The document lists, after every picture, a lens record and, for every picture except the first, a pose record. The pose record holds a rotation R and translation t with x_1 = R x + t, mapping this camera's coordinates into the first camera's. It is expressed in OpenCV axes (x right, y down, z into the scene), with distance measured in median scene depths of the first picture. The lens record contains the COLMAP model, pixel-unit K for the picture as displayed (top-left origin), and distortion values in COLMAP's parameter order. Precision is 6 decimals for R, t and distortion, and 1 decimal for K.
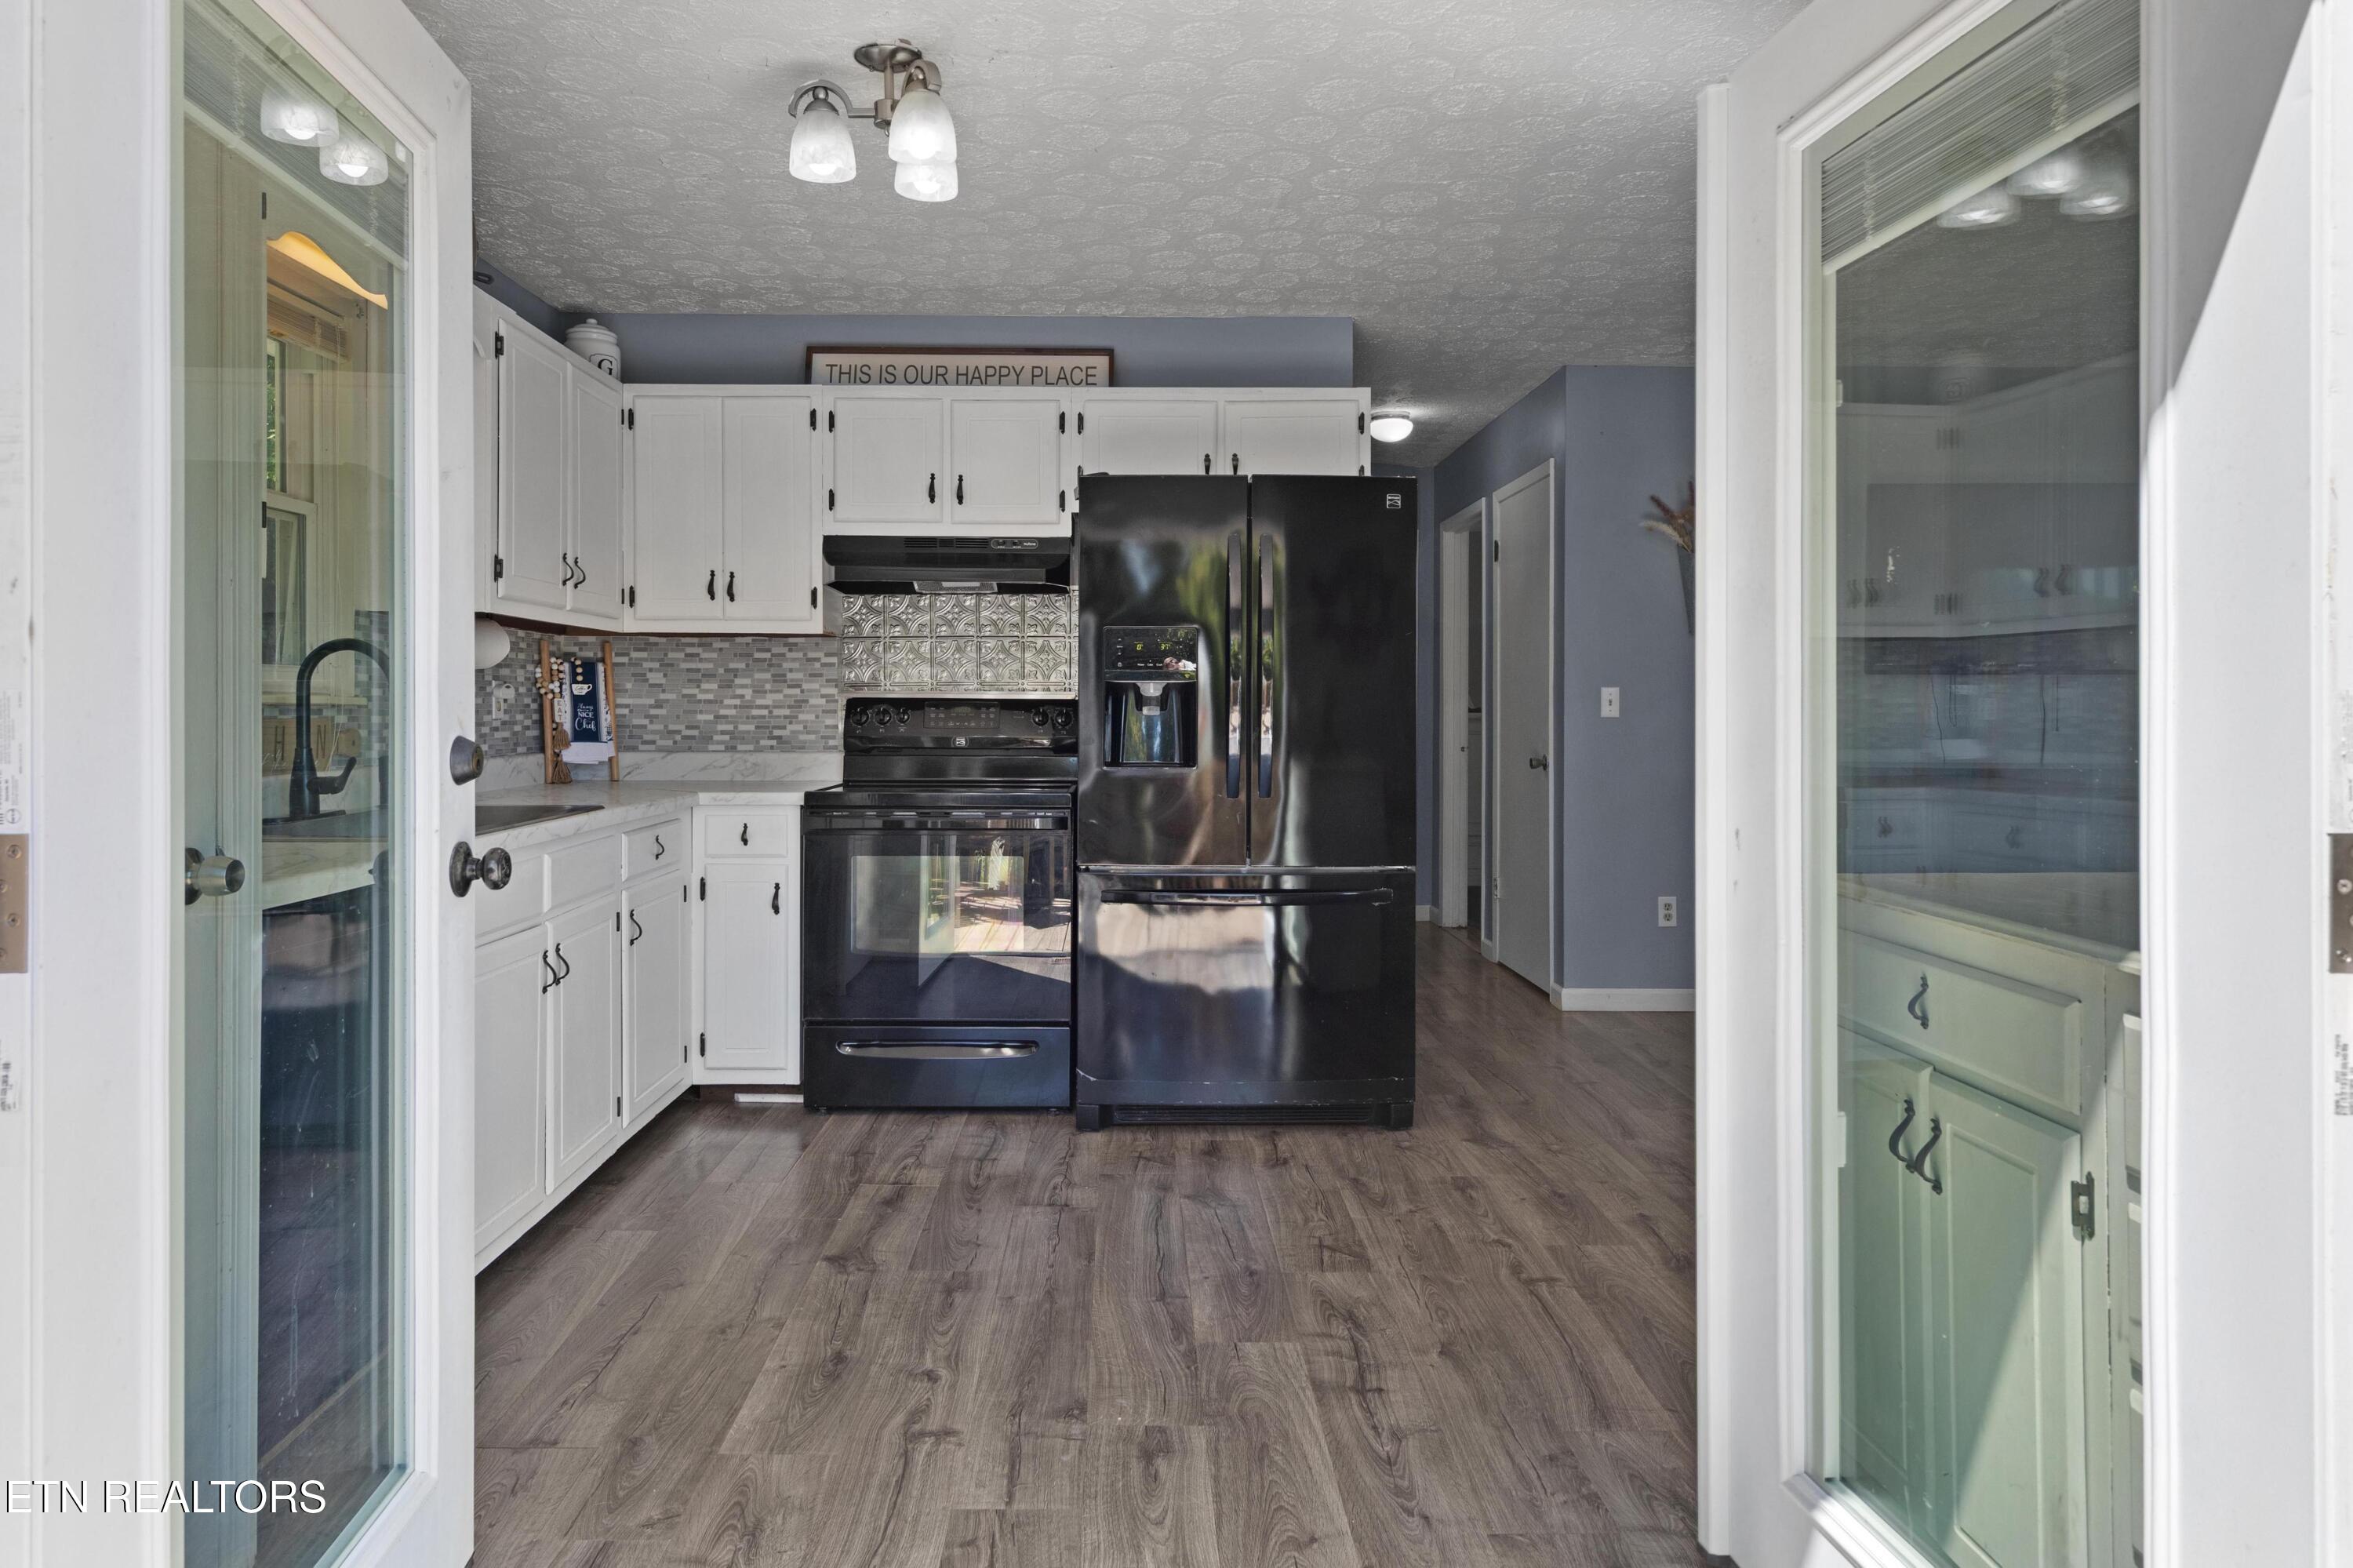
lens RADIAL K [[1271.9, 0, 1172.4], [0, 1271.9, 700.4], [0, 0, 1]] dist [0.000092, 0.000374]
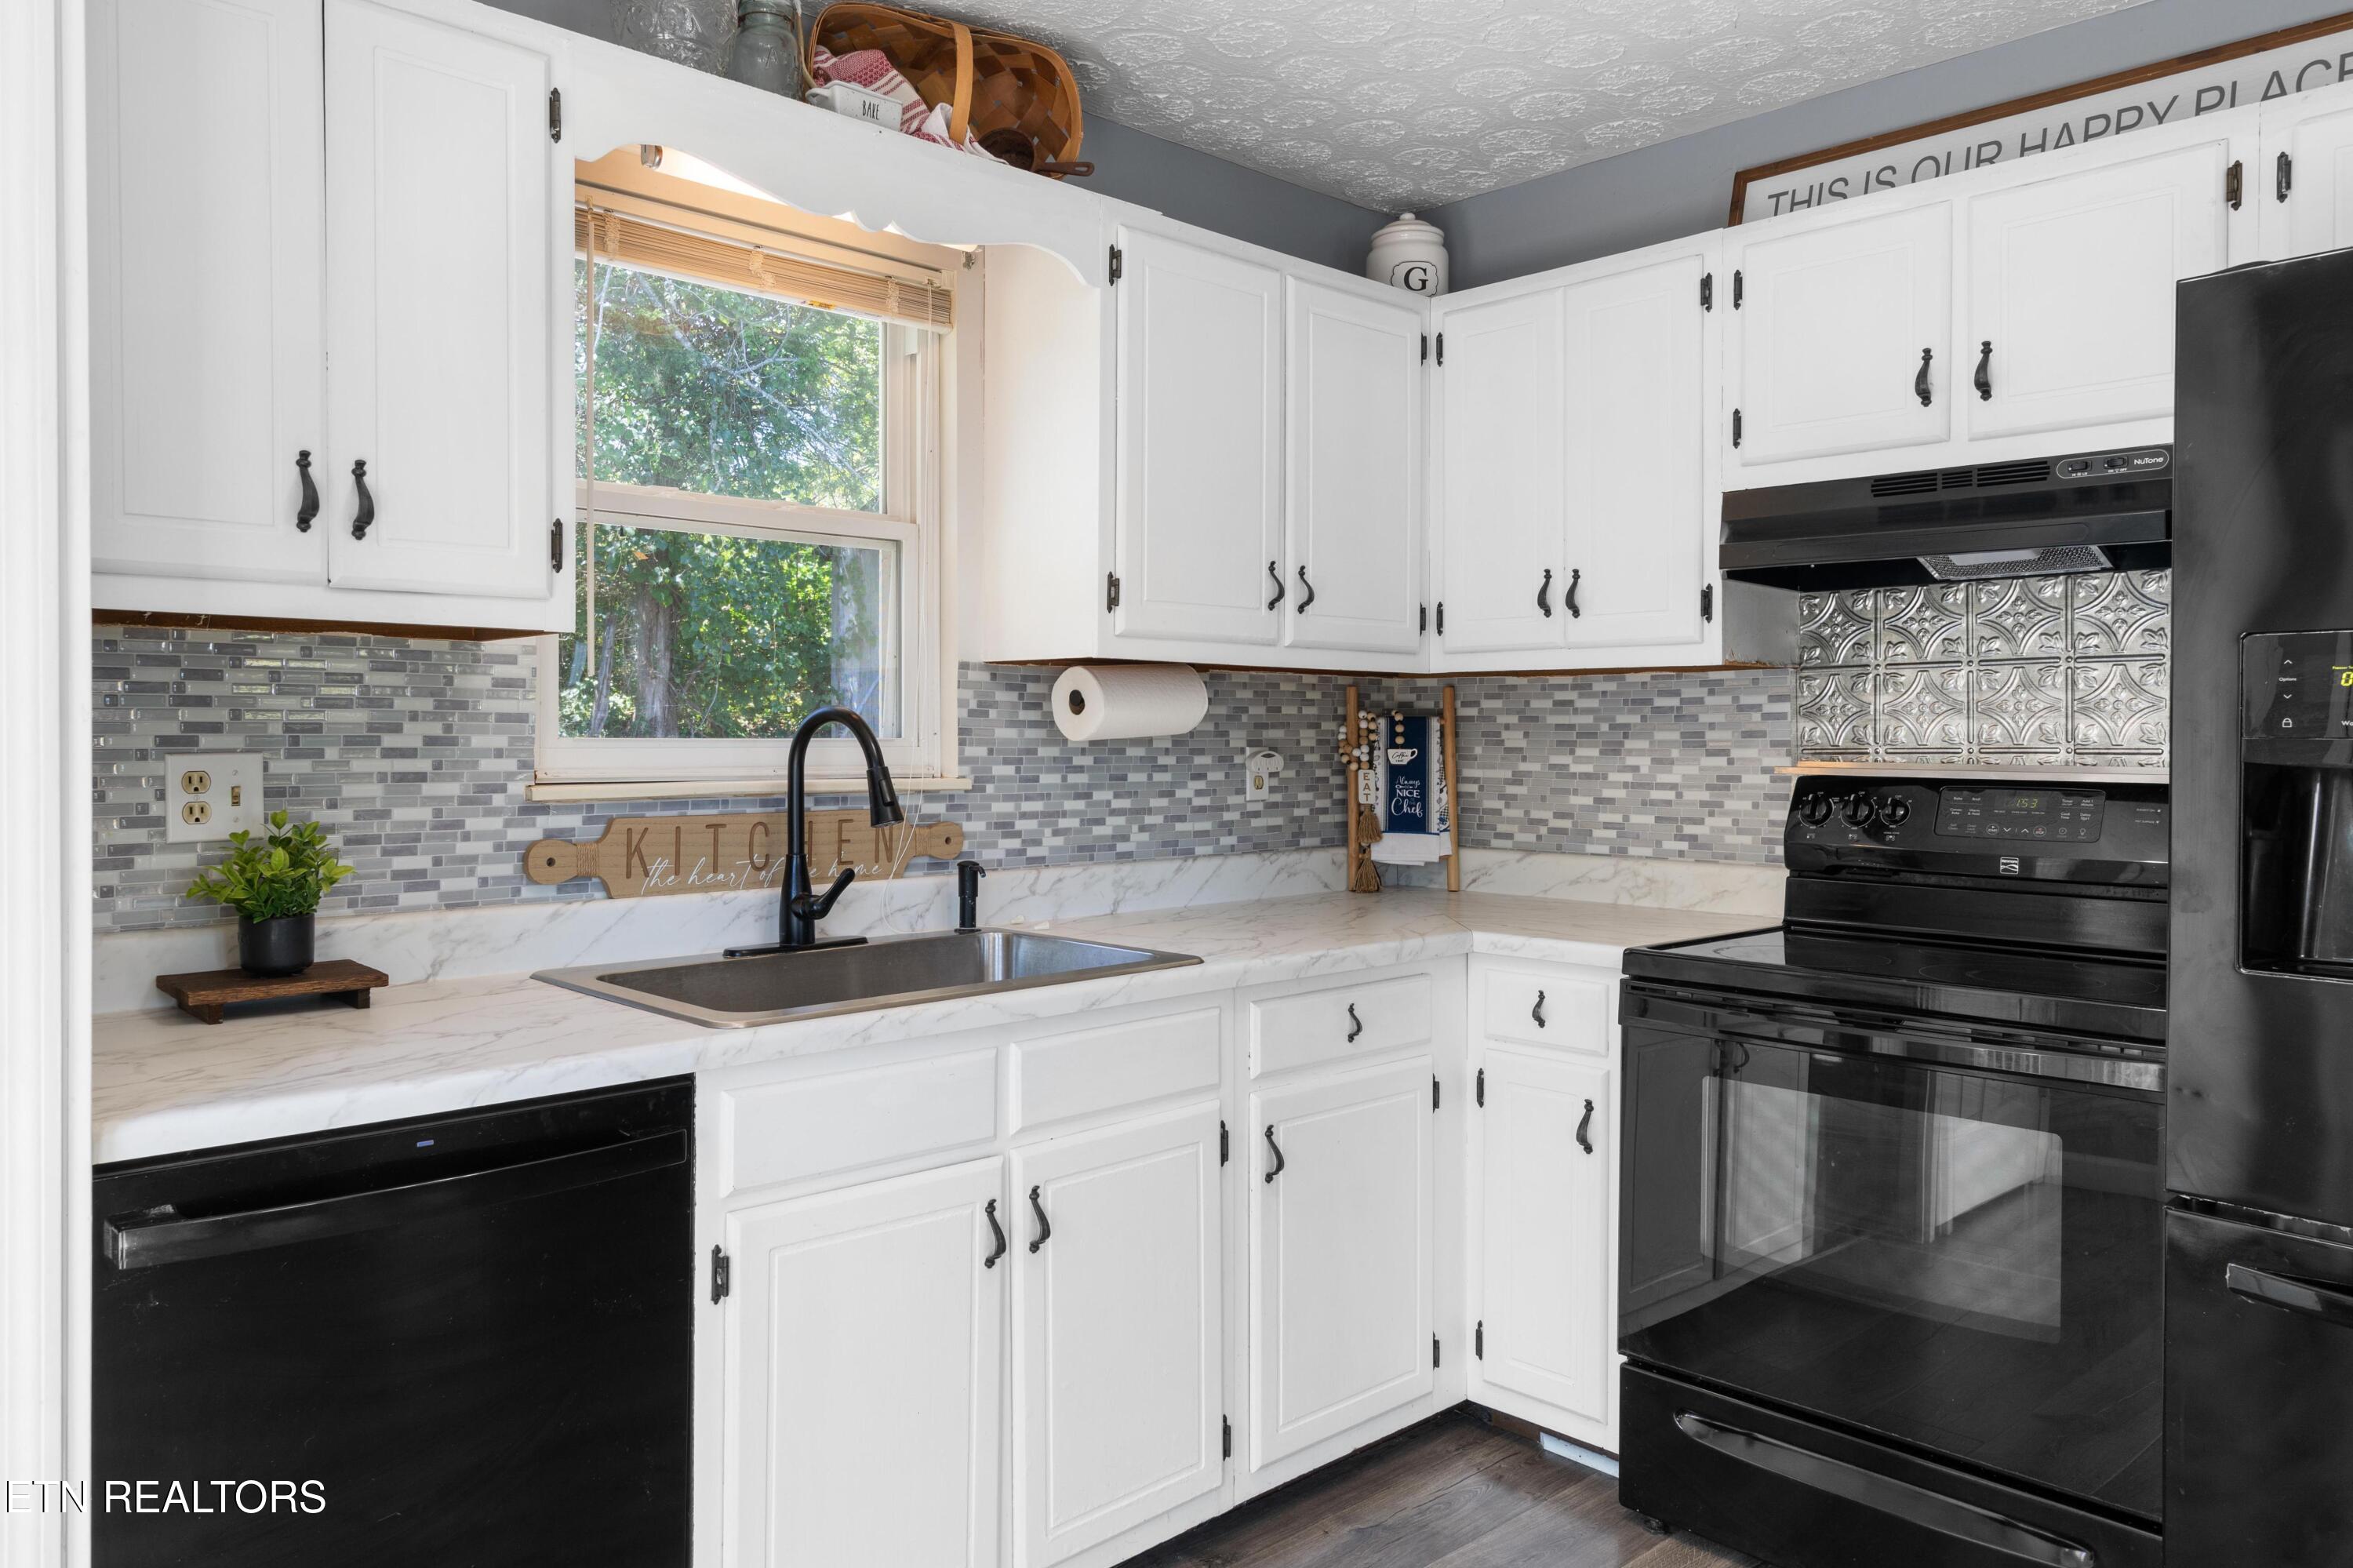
lens RADIAL K [[1541.2, 0, 1172.2], [0, 1541.2, 743.2], [0, 0, 1]] dist [0.002174, 0.000605]
pose [[0.652823, 0.007345, -0.757475, 0.087002], [-0.003293, 0.999971, 0.006859, -0.020982], [0.757504, -0.001983, 0.652828, 0.355657]]
